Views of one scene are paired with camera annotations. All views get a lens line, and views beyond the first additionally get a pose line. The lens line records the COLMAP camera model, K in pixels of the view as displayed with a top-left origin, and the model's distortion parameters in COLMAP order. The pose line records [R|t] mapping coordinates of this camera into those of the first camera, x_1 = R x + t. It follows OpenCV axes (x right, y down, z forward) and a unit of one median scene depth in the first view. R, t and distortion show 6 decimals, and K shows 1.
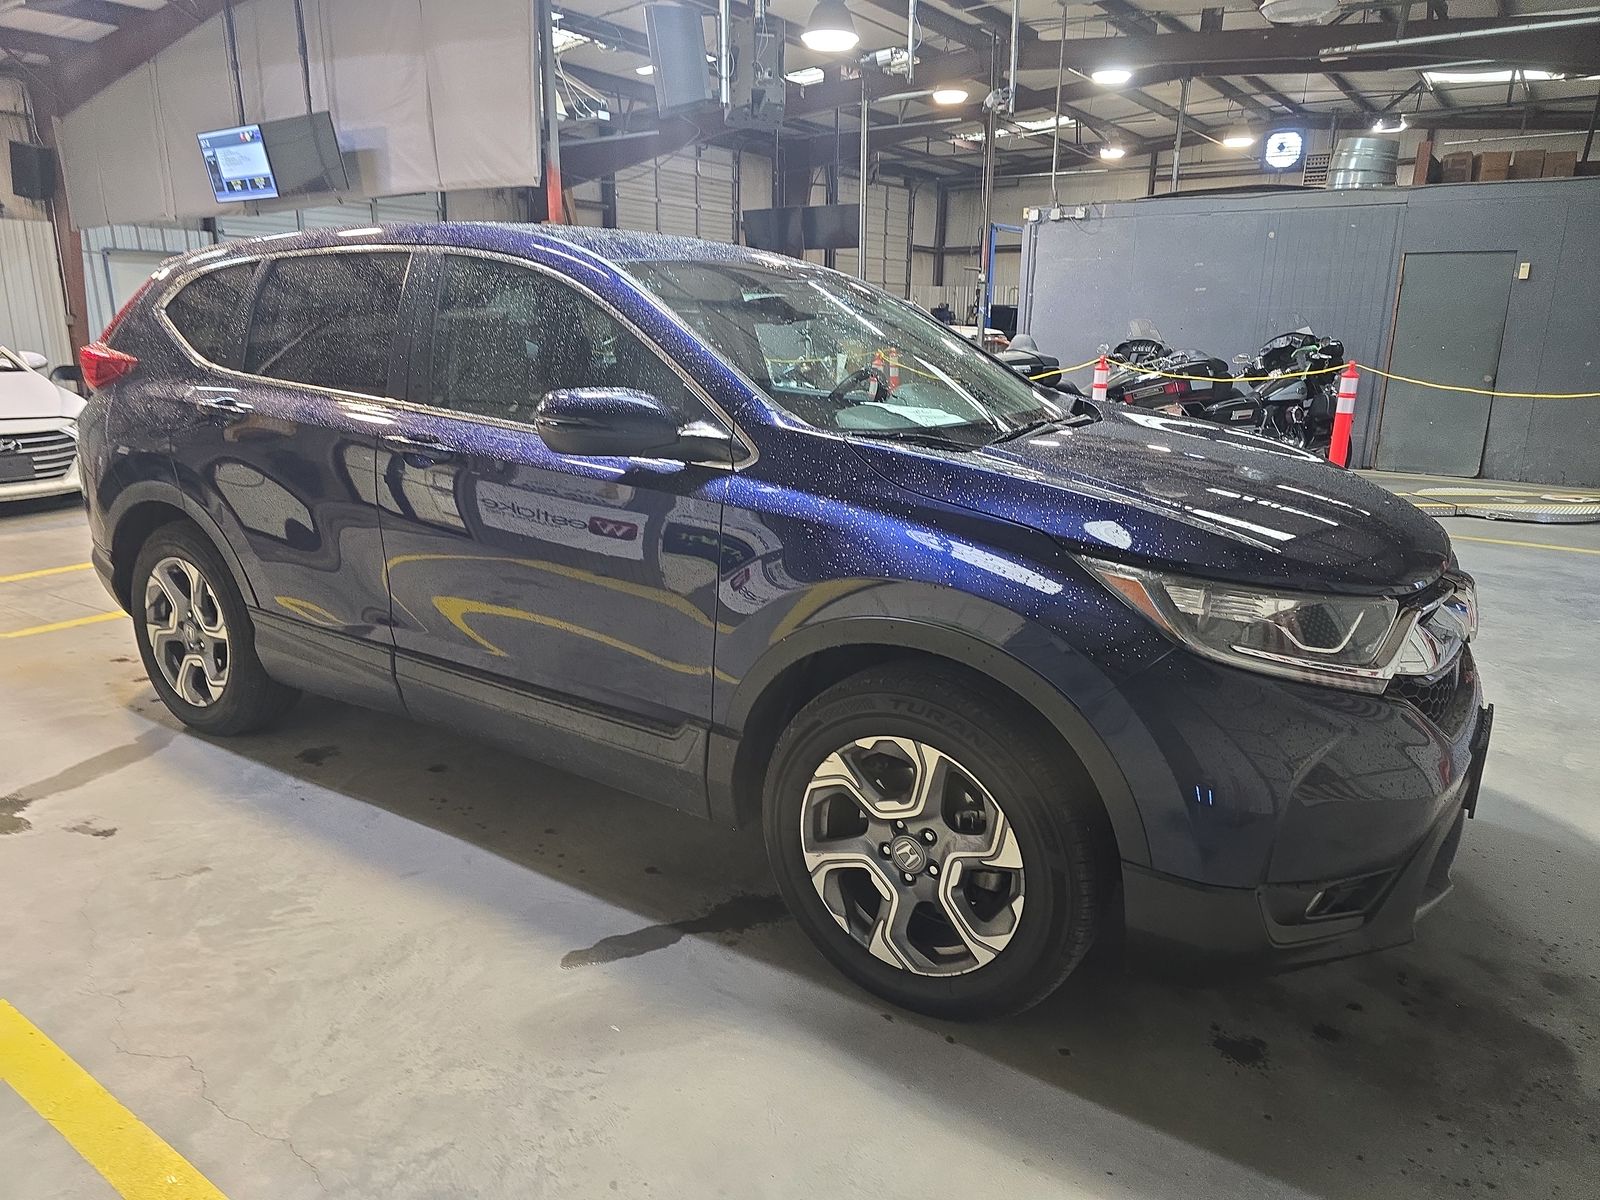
lens RADIAL K [[1079.9, 0, 795.6], [0, 1079.9, 602.7], [0, 0, 1]] dist [0.048922, -0.040388]
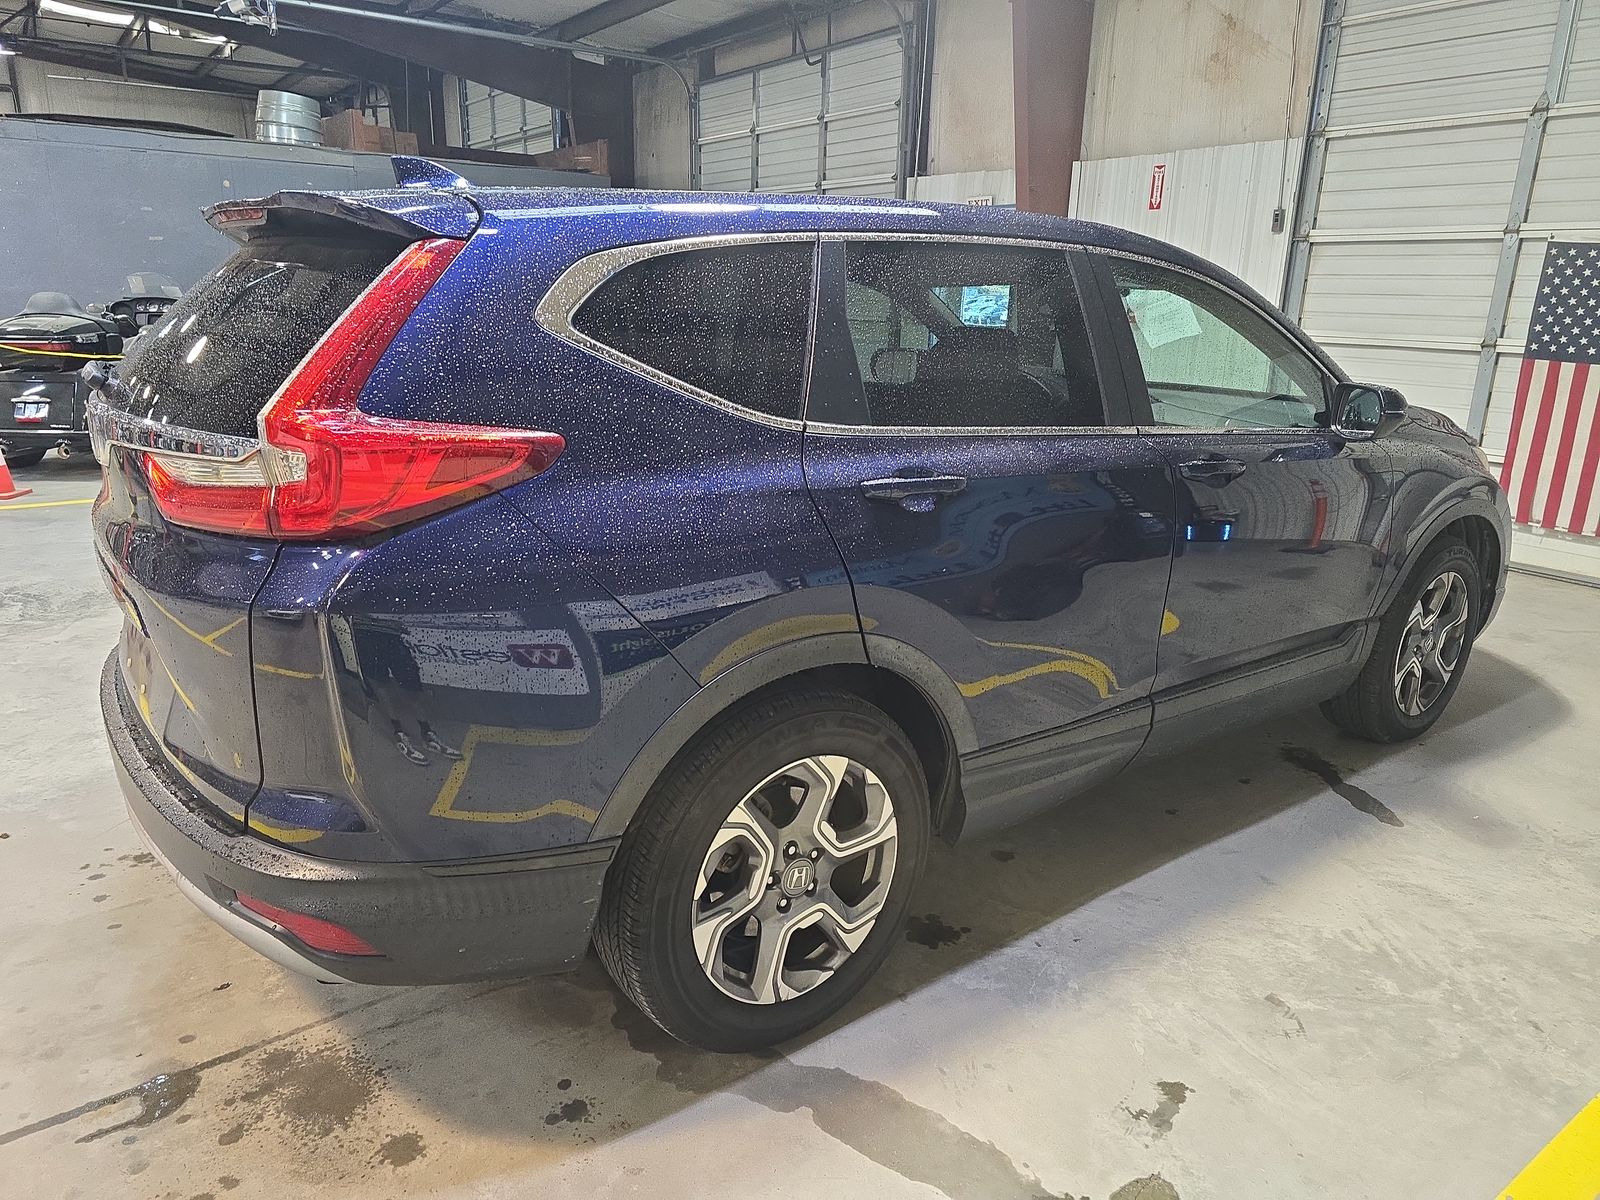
lens RADIAL K [[1079.9, 0, 796.7], [0, 1079.9, 601.0], [0, 0, 1]] dist [0.048922, -0.040388]
pose [[0.319452, -0.265130, 0.909756, -1.211373], [0.218414, 0.954812, 0.201567, -0.269447], [-0.922088, 0.134312, 0.362925, 0.894116]]
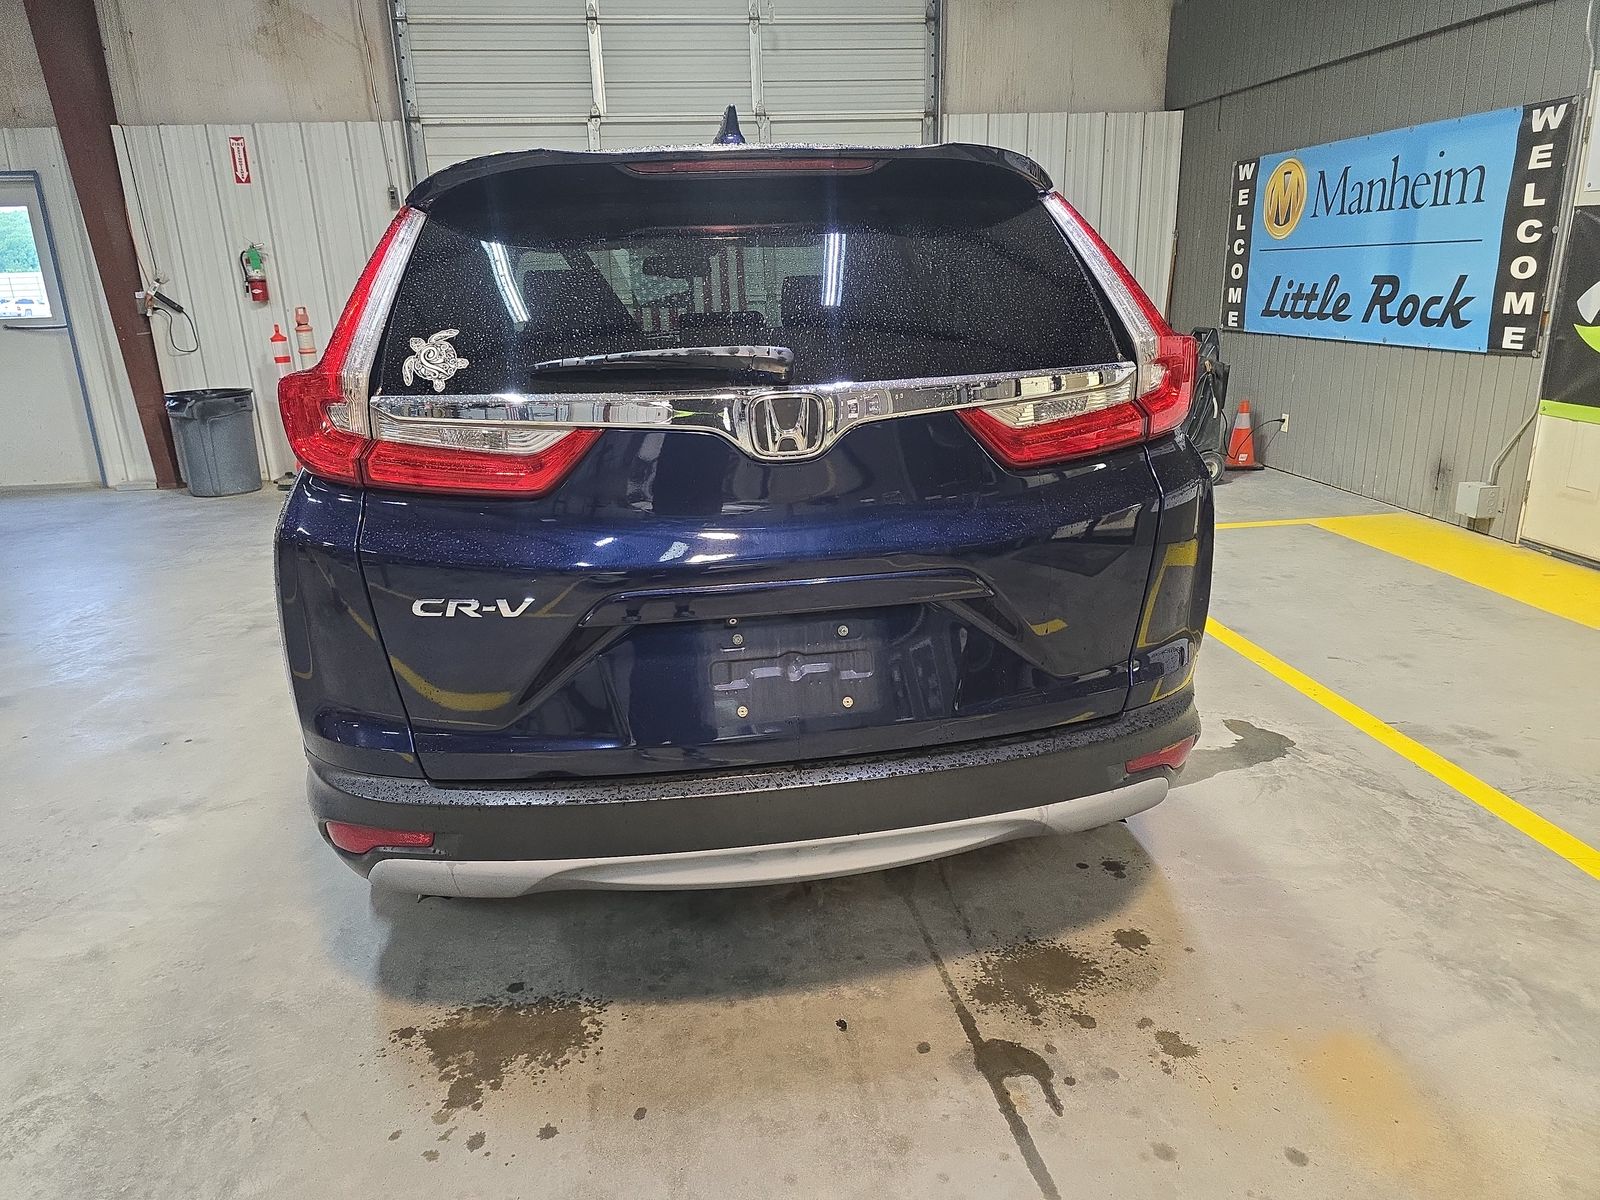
lens RADIAL K [[1079.9, 0, 799.2], [0, 1079.9, 598.7], [0, 0, 1]] dist [0.048922, -0.040388]
pose [[-0.686868, -0.200045, 0.698709, -0.662641], [0.206556, 0.867998, 0.451569, -1.647785], [-0.696812, 0.454491, -0.554880, 6.794390]]
